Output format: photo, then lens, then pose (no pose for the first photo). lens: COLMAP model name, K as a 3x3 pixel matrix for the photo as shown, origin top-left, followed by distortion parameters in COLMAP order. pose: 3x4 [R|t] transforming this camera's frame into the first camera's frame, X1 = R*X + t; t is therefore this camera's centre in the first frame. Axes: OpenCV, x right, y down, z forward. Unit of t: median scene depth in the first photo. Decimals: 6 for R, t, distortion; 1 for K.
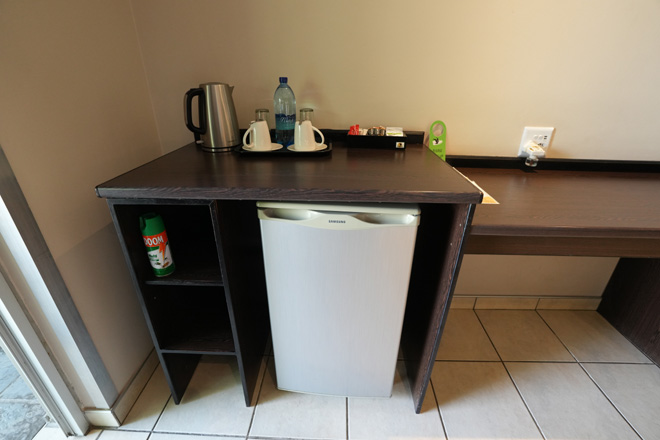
lens RADIAL K [[302.7, 0, 330.0], [0, 302.7, 220.0], [0, 0, 1]] dist [-0.066720, 0.023018]
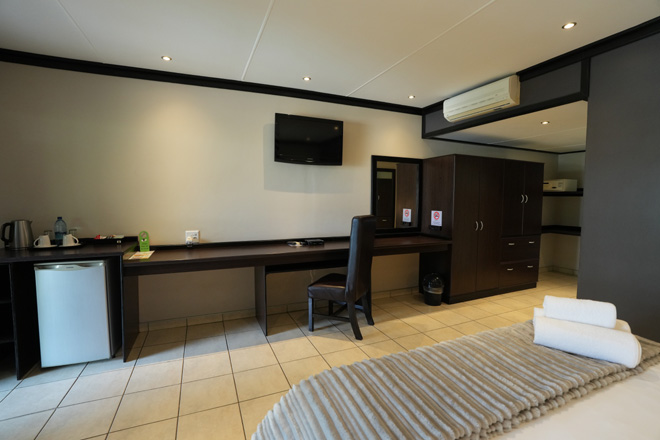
lens RADIAL K [[302.7, 0, 330.0], [0, 302.7, 220.0], [0, 0, 1]] dist [-0.066720, 0.023018]
pose [[0.904656, -0.036695, 0.424560, 0.778455], [0.192939, 0.923592, -0.331290, 0.695226], [-0.379963, 0.381617, 0.842613, -1.686026]]
